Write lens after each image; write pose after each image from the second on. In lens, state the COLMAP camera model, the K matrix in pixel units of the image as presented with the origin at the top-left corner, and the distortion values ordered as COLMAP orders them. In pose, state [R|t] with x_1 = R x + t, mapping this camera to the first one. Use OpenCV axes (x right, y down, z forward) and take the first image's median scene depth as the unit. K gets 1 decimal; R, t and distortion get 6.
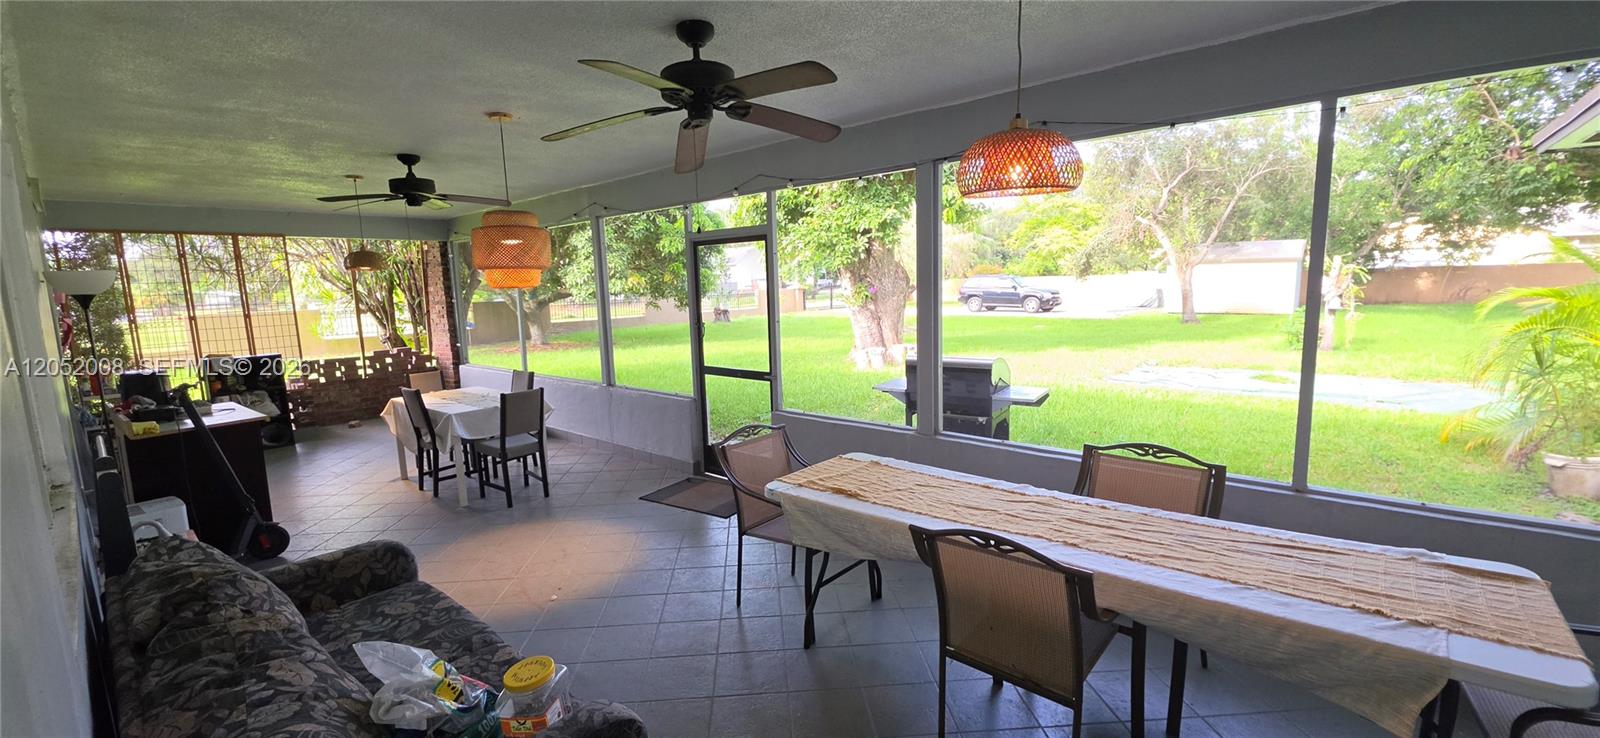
lens RADIAL K [[641.7, 0, 800.4], [0, 641.7, 366.3], [0, 0, 1]] dist [0.022065, -0.010717]
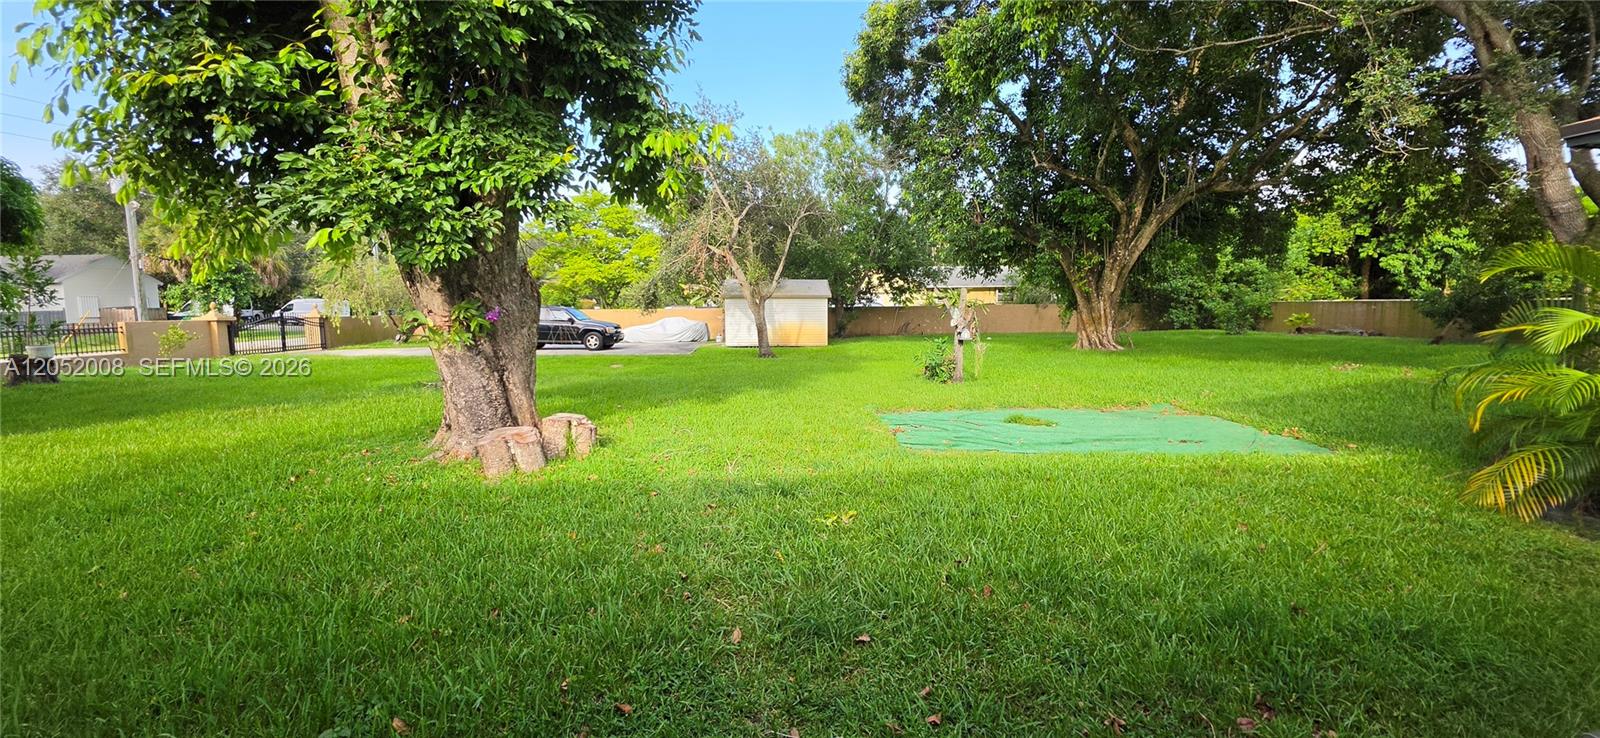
lens RADIAL K [[641.7, 0, 800.4], [0, 641.7, 366.3], [0, 0, 1]] dist [0.022065, -0.010717]
pose [[0.727080, -0.042666, 0.685226, -0.031416], [0.080937, 0.996434, -0.023837, -0.022618], [-0.681766, 0.072791, 0.727940, 0.227204]]
